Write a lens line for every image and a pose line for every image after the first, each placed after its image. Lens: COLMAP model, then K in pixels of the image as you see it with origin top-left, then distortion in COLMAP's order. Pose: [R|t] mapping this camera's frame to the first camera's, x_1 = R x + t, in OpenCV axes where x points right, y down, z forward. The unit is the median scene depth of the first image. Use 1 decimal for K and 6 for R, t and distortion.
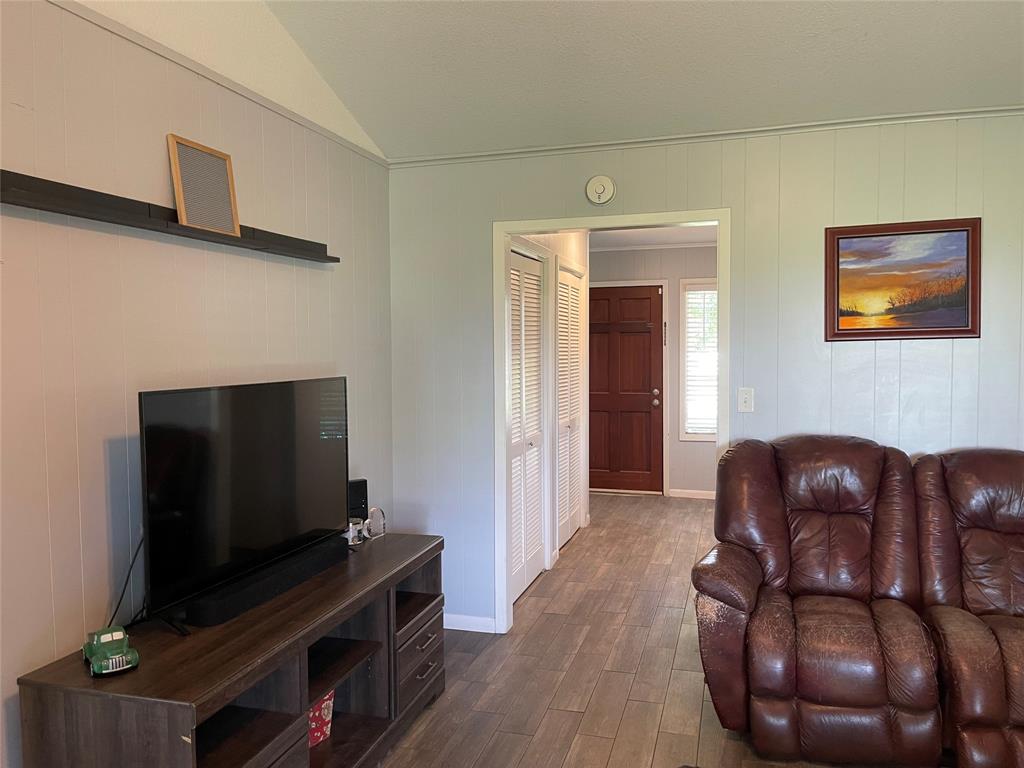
lens RADIAL K [[785.6, 0, 519.5], [0, 785.6, 390.7], [0, 0, 1]] dist [0.038095, -0.007539]
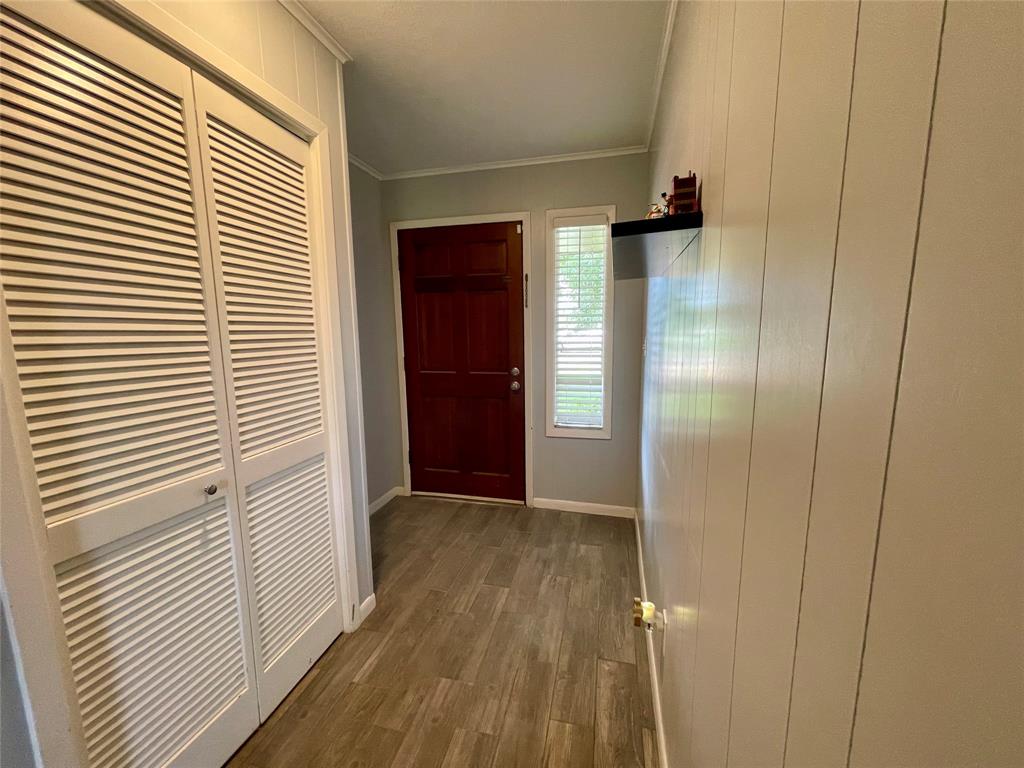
lens RADIAL K [[412.9, 0, 512.3], [0, 412.9, 388.4], [0, 0, 1]] dist [0.000779, -0.000153]
pose [[0.999182, -0.006434, 0.039915, 0.156134], [0.002998, 0.996330, 0.085540, -0.015639], [-0.040318, -0.085350, 0.995535, 0.615678]]
